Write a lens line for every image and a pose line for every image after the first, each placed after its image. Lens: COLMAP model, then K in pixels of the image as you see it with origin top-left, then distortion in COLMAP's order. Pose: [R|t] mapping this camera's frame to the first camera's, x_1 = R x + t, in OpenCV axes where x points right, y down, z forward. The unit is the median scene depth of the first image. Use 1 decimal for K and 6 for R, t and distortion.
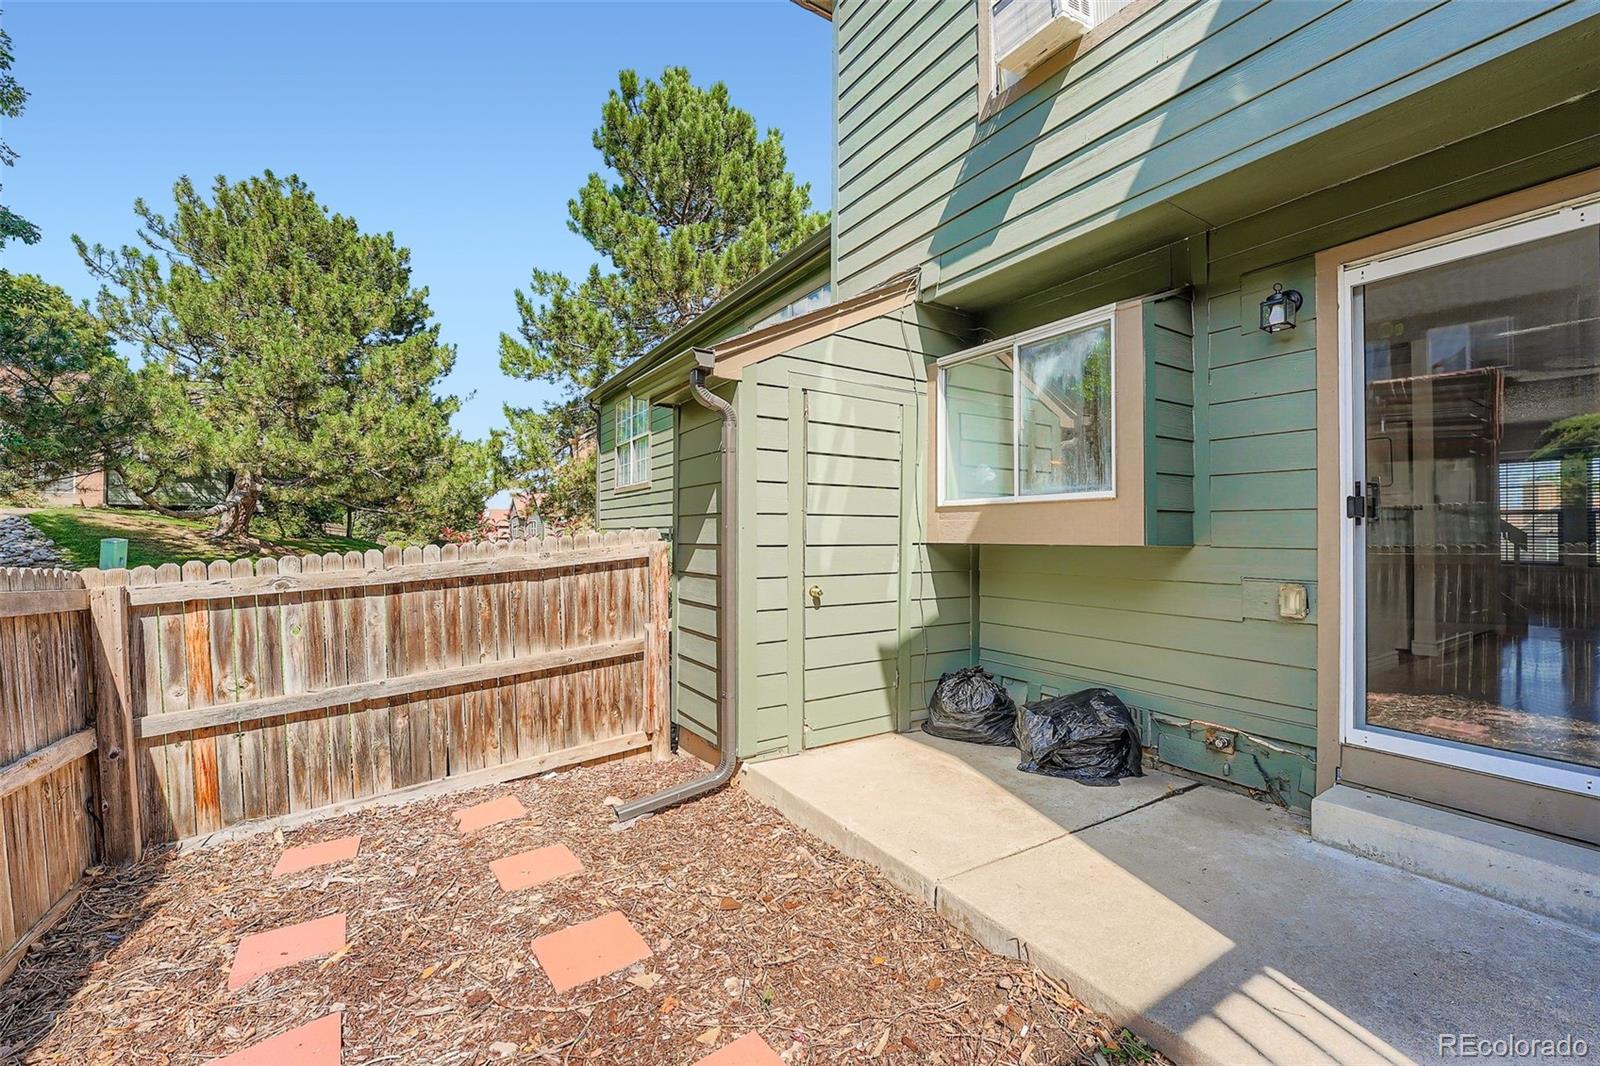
lens RADIAL K [[649.0, 0, 807.1], [0, 649.0, 534.8], [0, 0, 1]] dist [-0.016720, 0.000085]
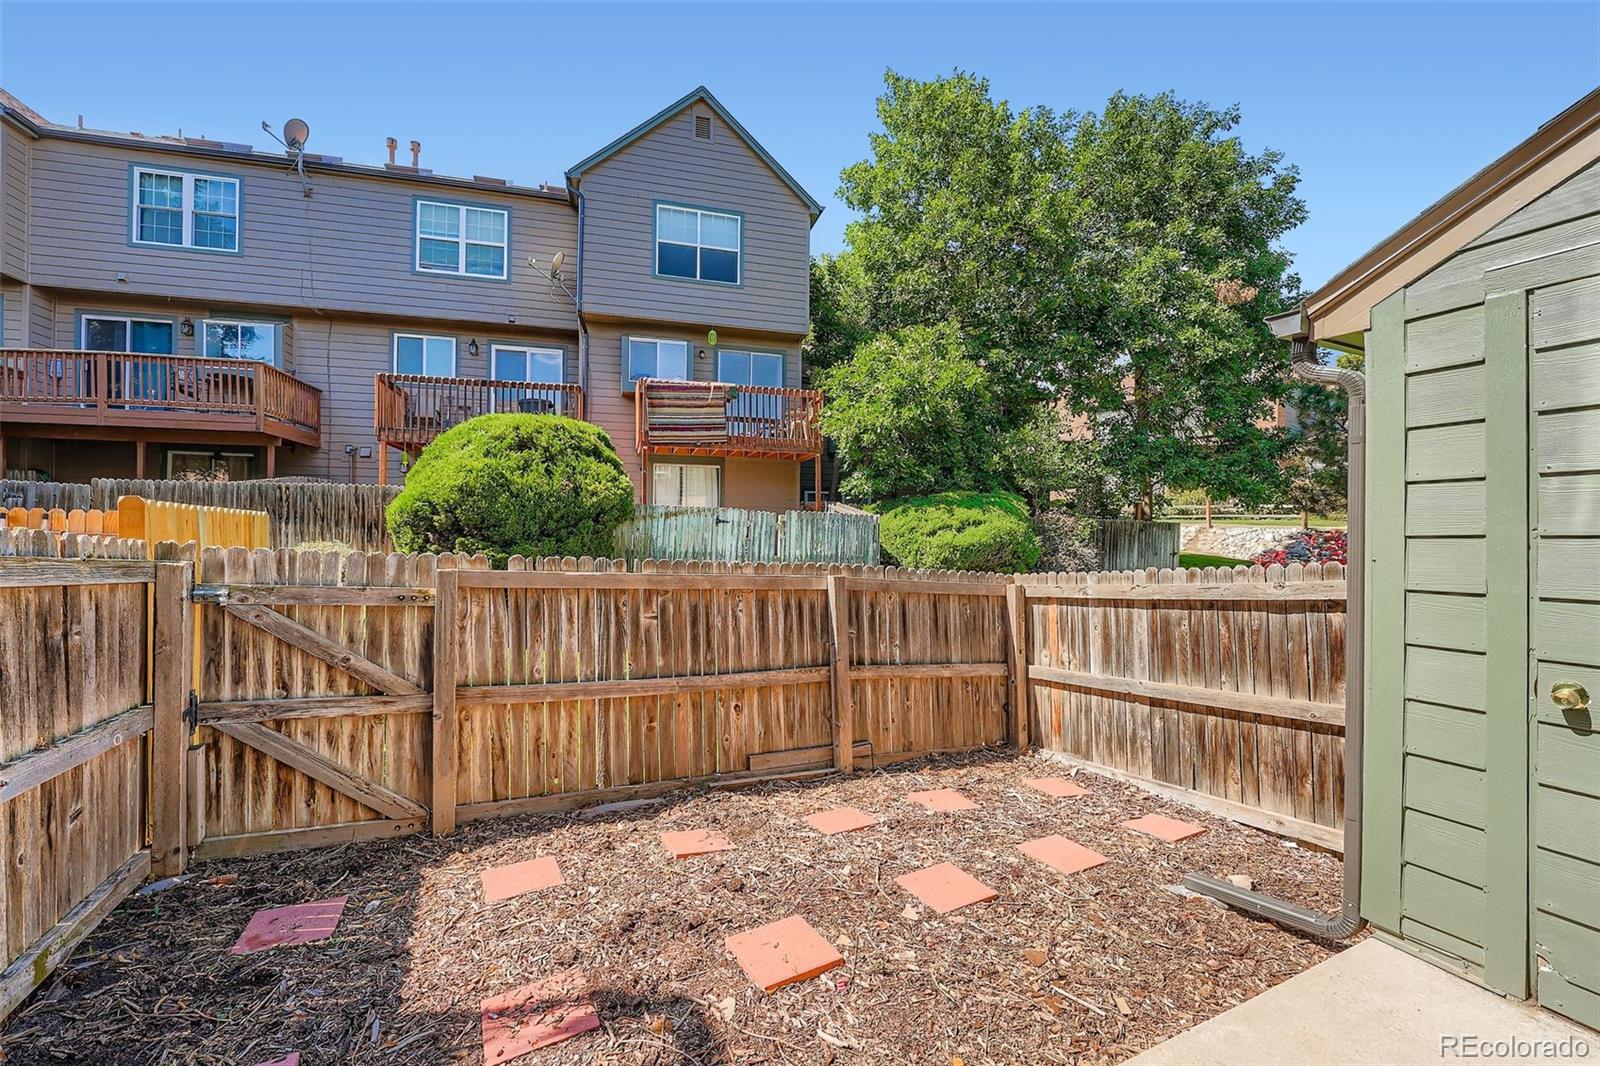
lens RADIAL K [[649.0, 0, 807.1], [0, 649.0, 534.8], [0, 0, 1]] dist [-0.016720, 0.000085]
pose [[-0.103132, -0.008449, -0.994632, 0.592146], [-0.007319, 0.999943, -0.007735, -0.028521], [0.994641, 0.006482, -0.103187, 0.517215]]
